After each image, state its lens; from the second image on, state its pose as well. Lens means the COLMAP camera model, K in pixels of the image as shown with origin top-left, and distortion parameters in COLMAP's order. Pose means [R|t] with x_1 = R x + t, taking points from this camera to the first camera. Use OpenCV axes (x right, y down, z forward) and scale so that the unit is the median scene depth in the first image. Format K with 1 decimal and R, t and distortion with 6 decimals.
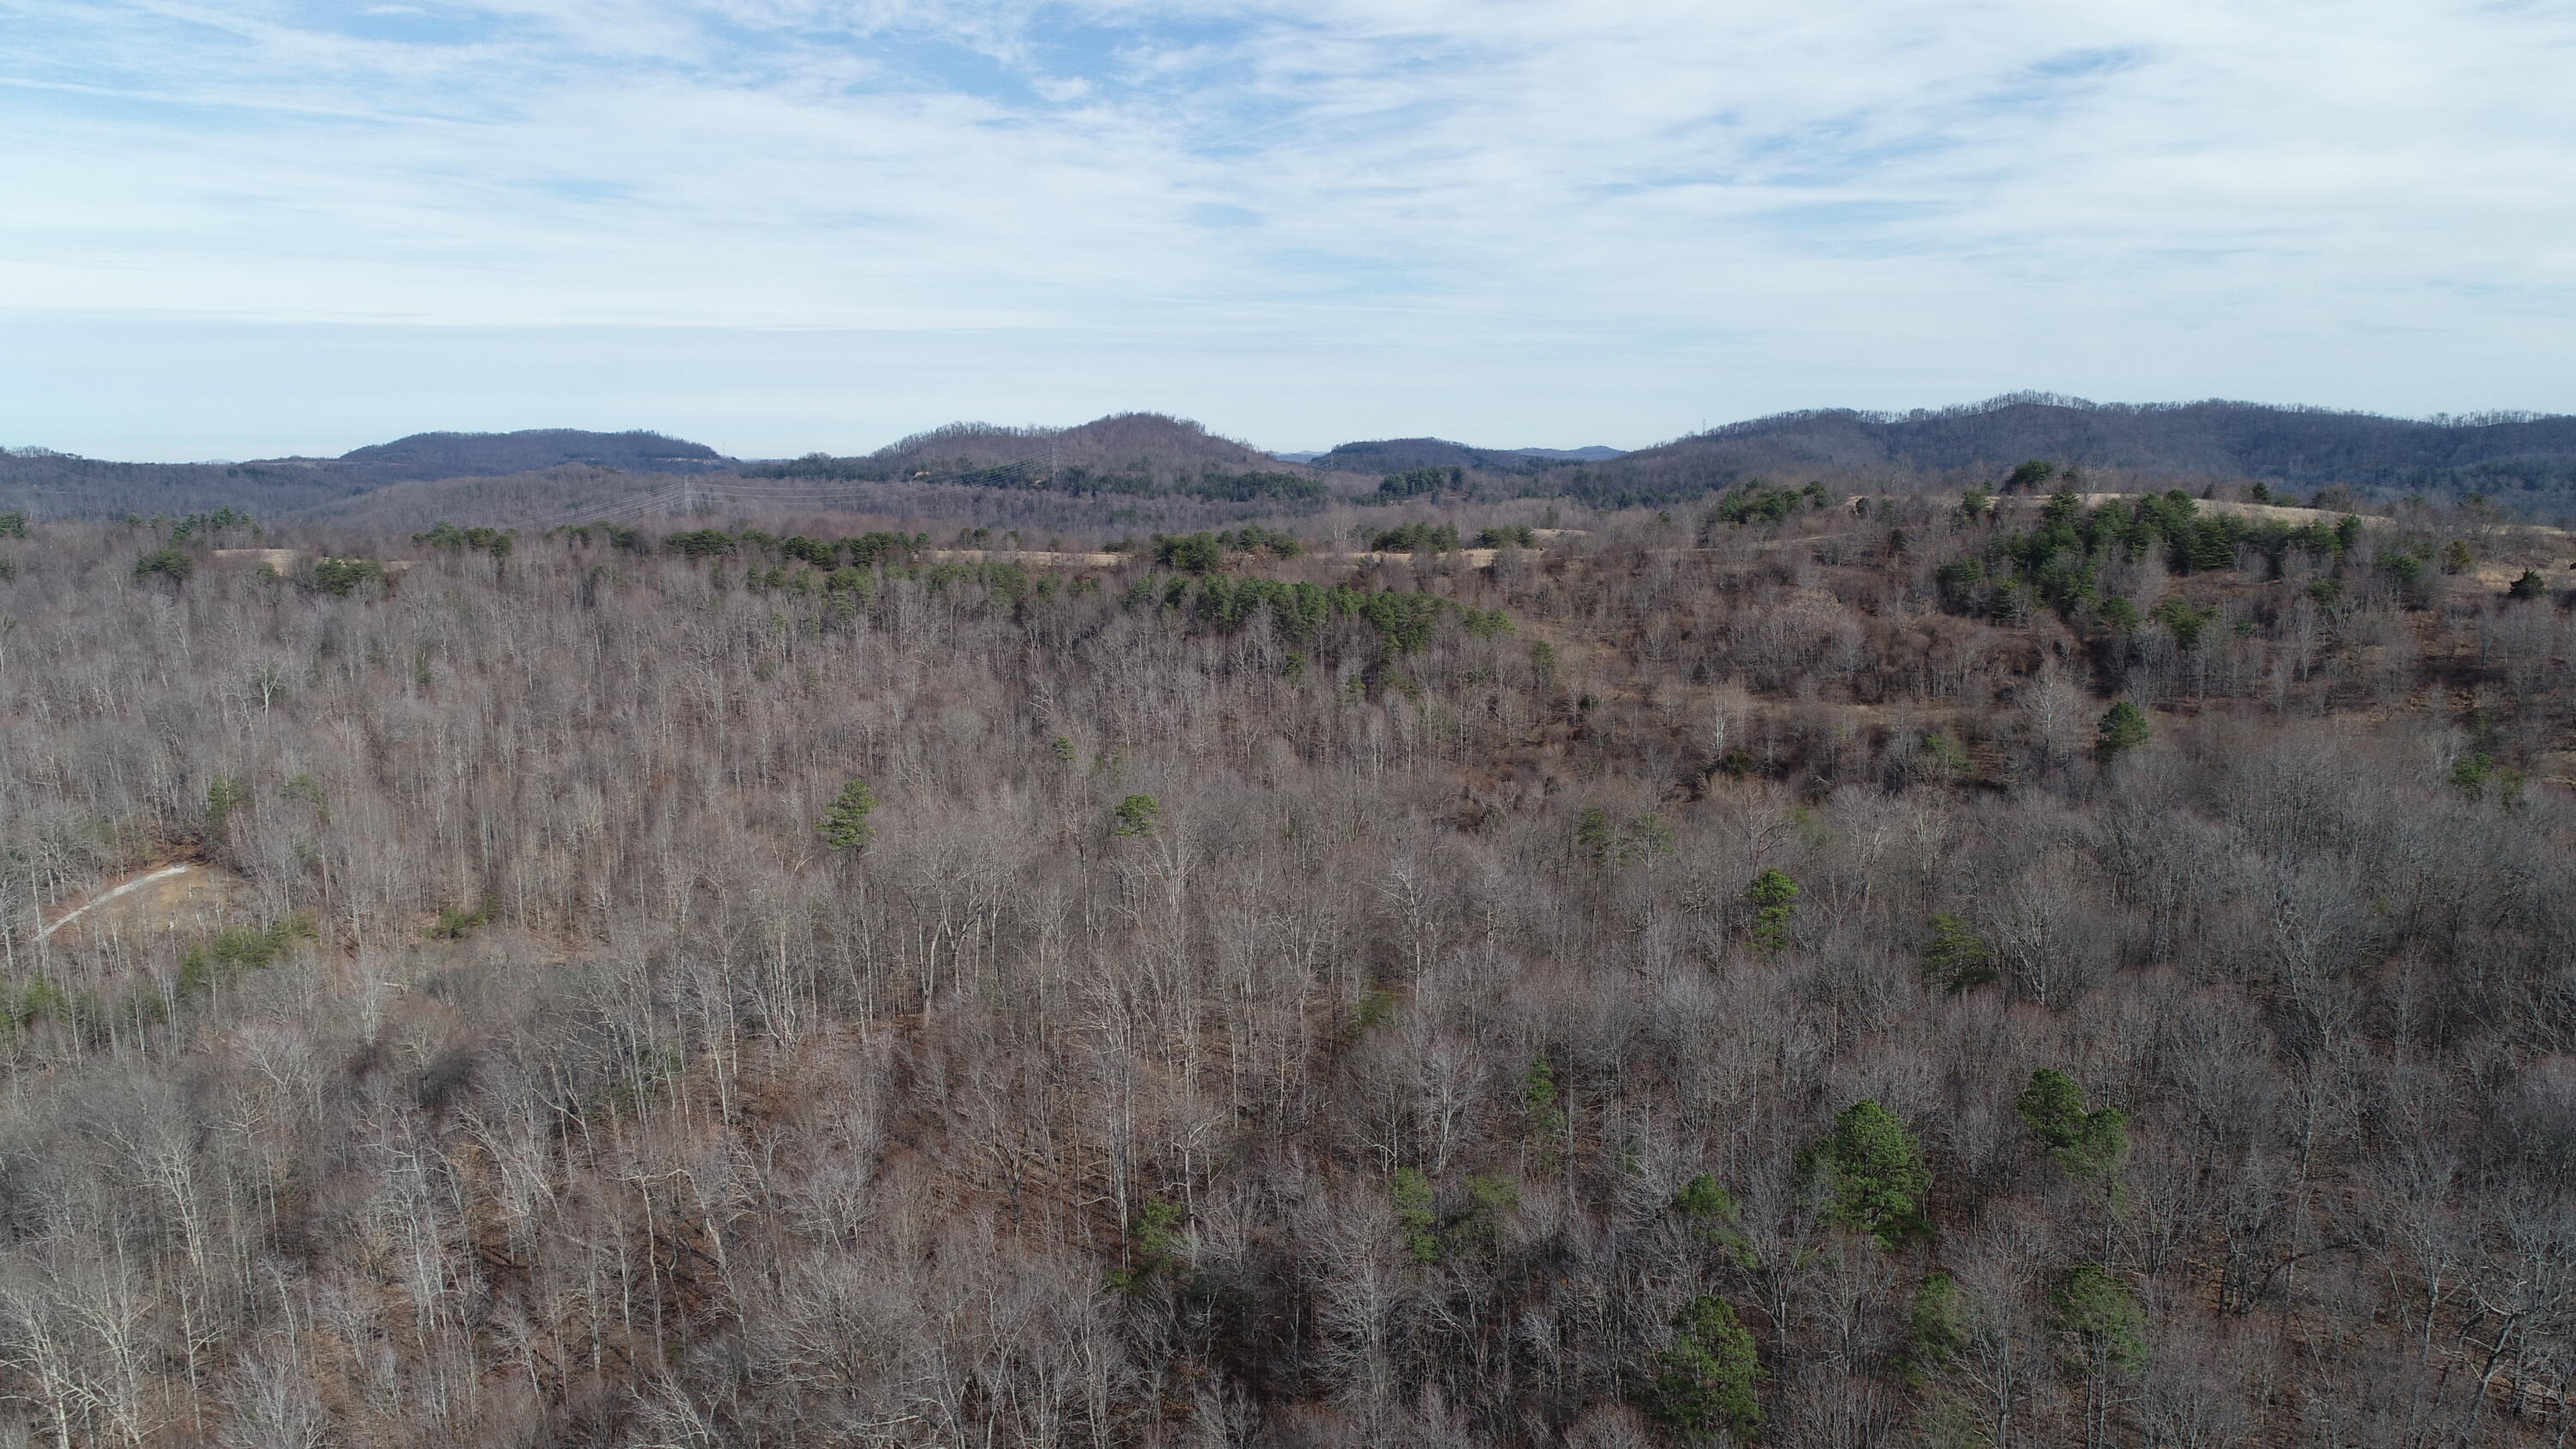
lens RADIAL K [[1736.7, 0, 1275.8], [0, 1736.7, 726.4], [0, 0, 1]] dist [0.004055, 0.000262]
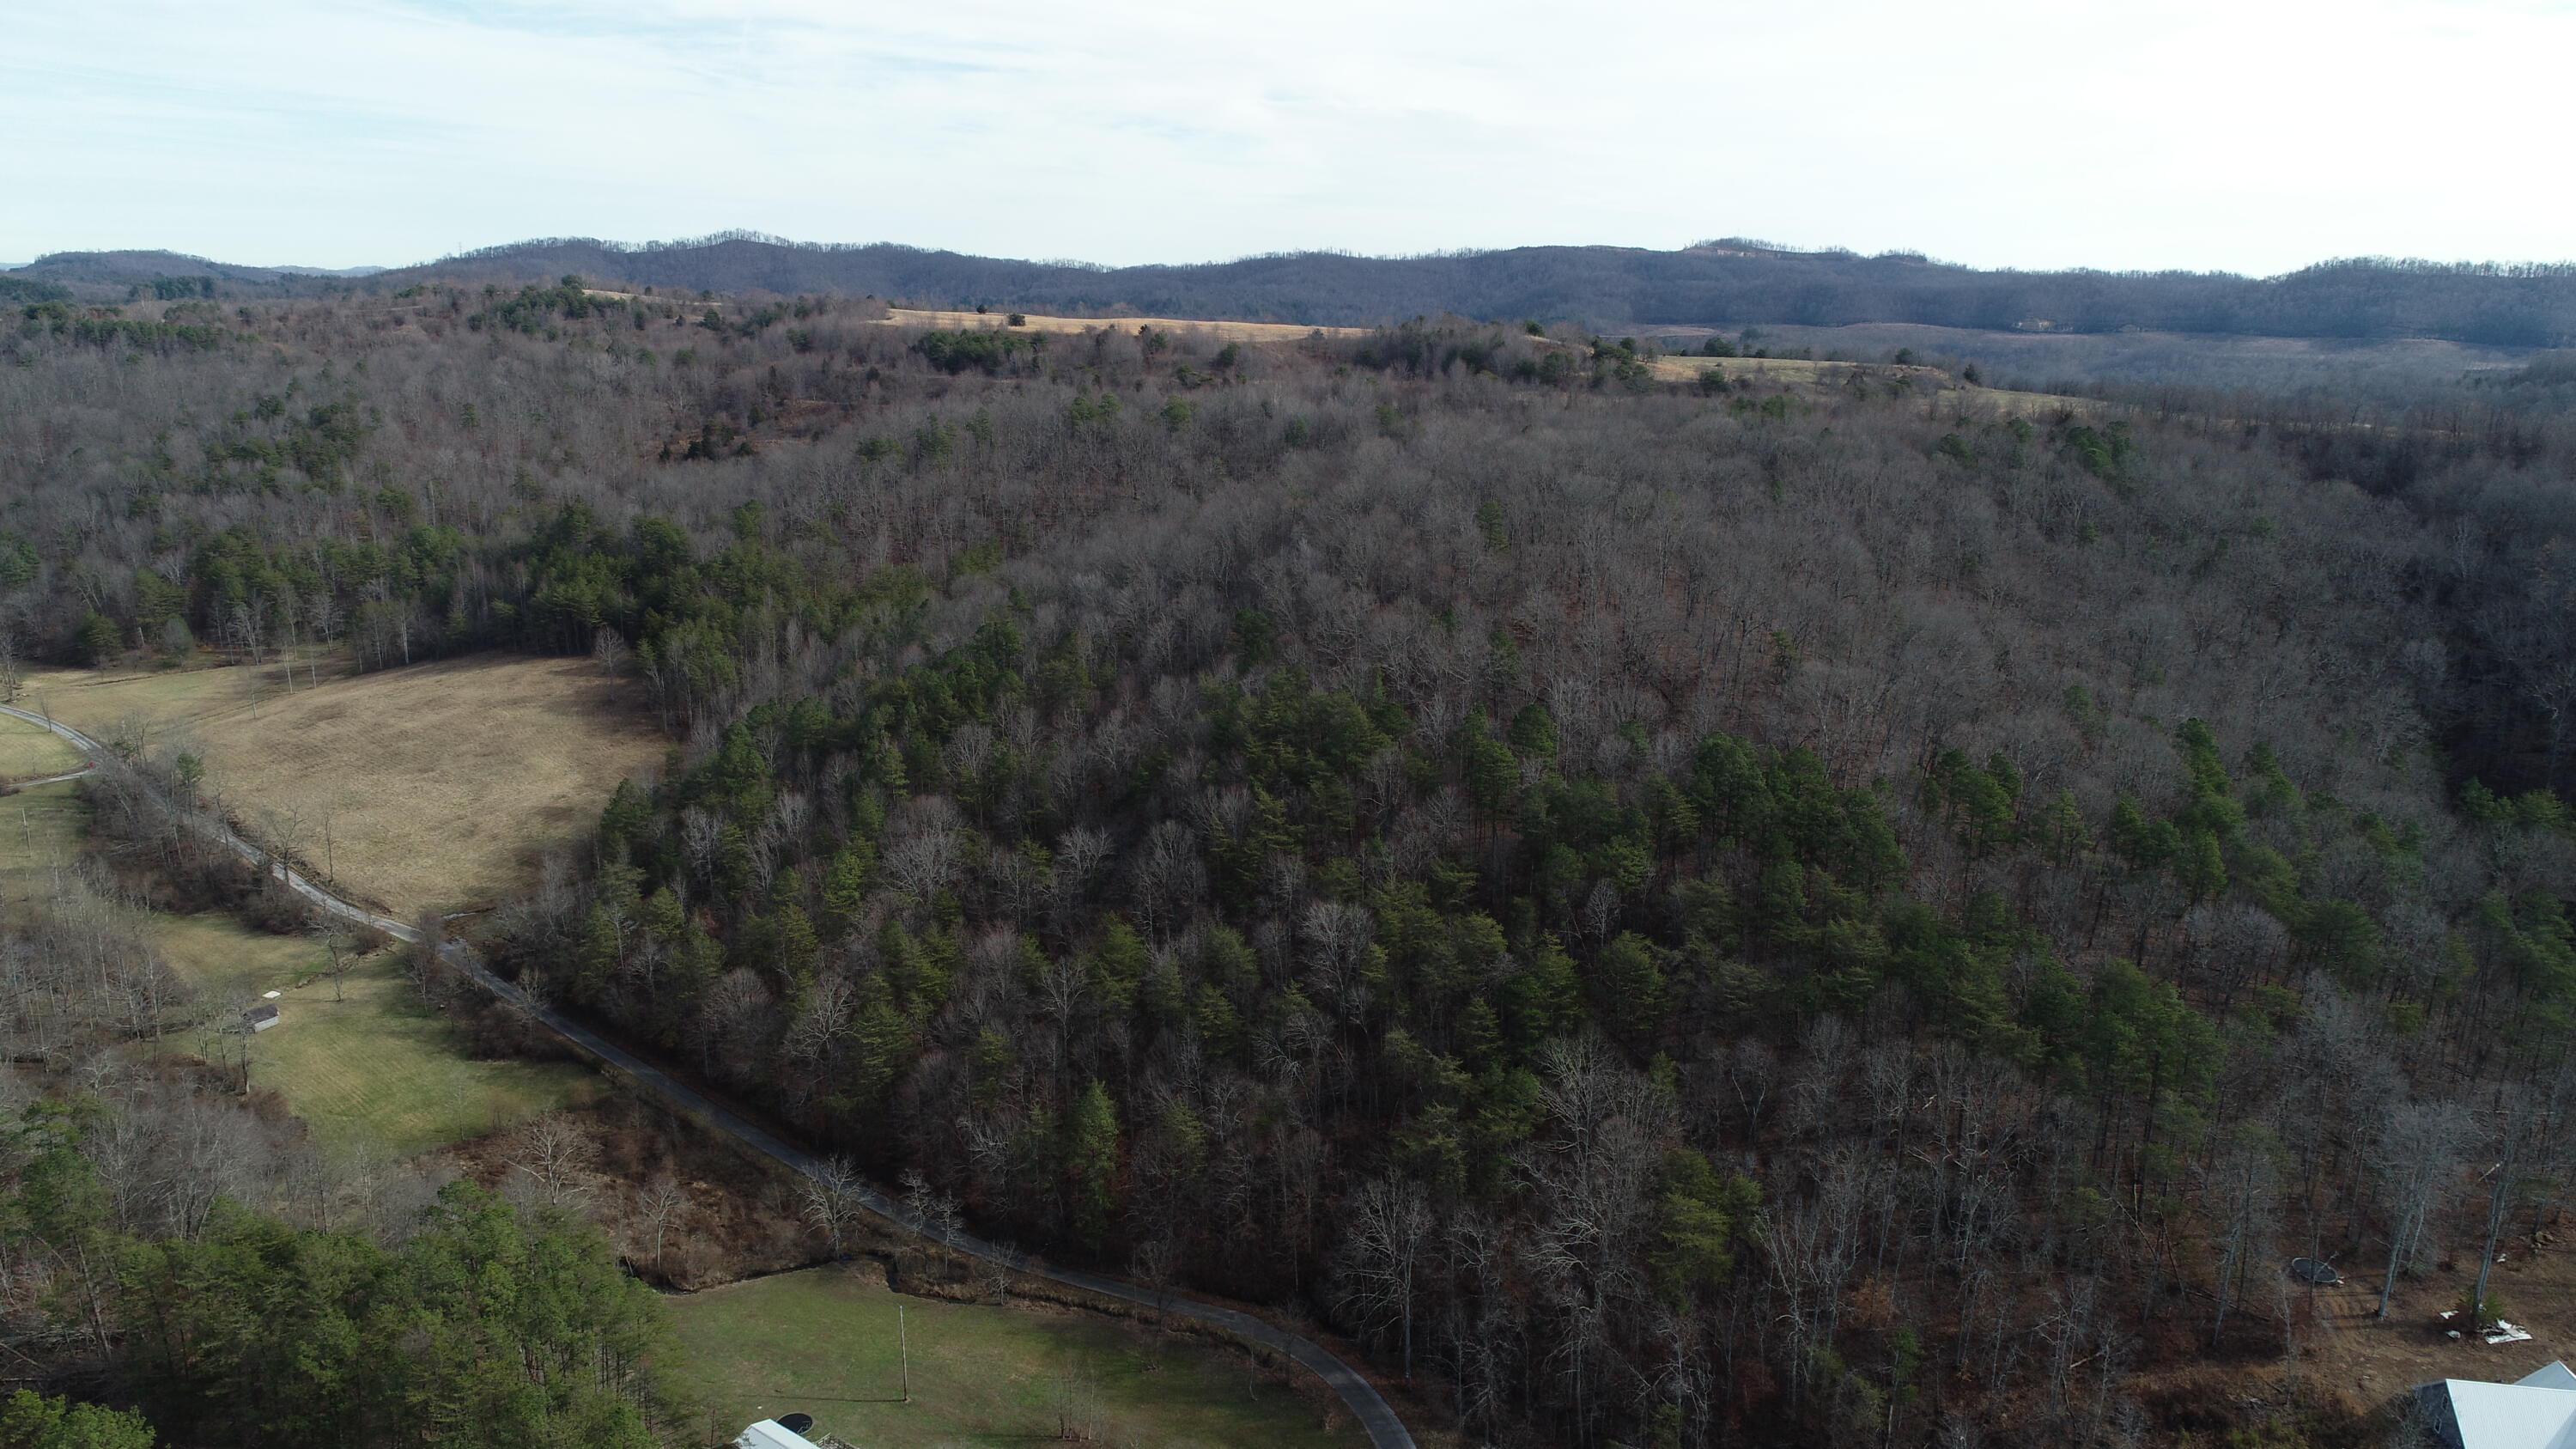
lens RADIAL K [[1736.7, 0, 1284.7], [0, 1736.7, 719.5], [0, 0, 1]] dist [0.004055, 0.000262]
pose [[0.796672, -0.123353, 0.591691, -0.033274], [0.069574, 0.991161, 0.112956, 0.044831], [-0.600395, -0.048822, 0.798212, -0.268284]]
